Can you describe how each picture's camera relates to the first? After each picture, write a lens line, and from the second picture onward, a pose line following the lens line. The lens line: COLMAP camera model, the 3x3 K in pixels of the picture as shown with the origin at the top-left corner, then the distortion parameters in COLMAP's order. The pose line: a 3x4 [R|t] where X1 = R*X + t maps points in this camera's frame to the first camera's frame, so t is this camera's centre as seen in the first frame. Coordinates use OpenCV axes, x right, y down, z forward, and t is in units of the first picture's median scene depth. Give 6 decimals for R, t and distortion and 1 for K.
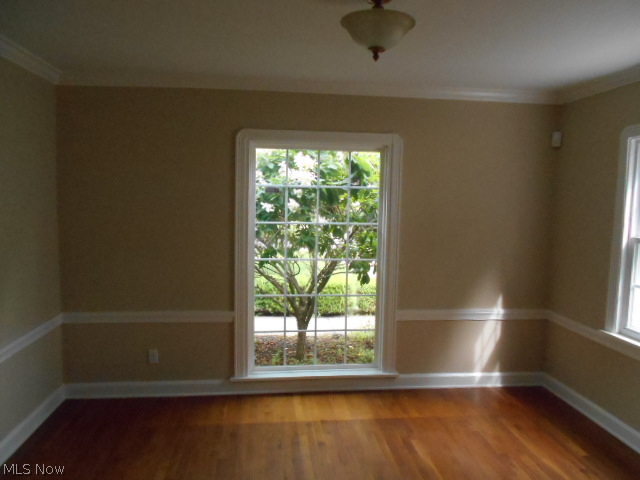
lens RADIAL K [[496.9, 0, 320.3], [0, 496.9, 242.9], [0, 0, 1]] dist [0.002635, 0.030462]
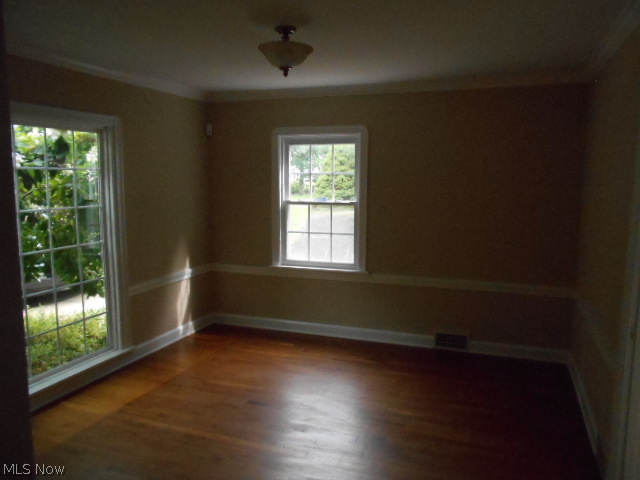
lens RADIAL K [[496.9, 0, 322.9], [0, 496.9, 234.9], [0, 0, 1]] dist [0.002635, 0.030462]
pose [[0.476828, -0.123210, 0.870318, -0.536921], [0.096186, 0.991495, 0.087667, -0.024089], [-0.873718, 0.041910, 0.484624, 0.133313]]
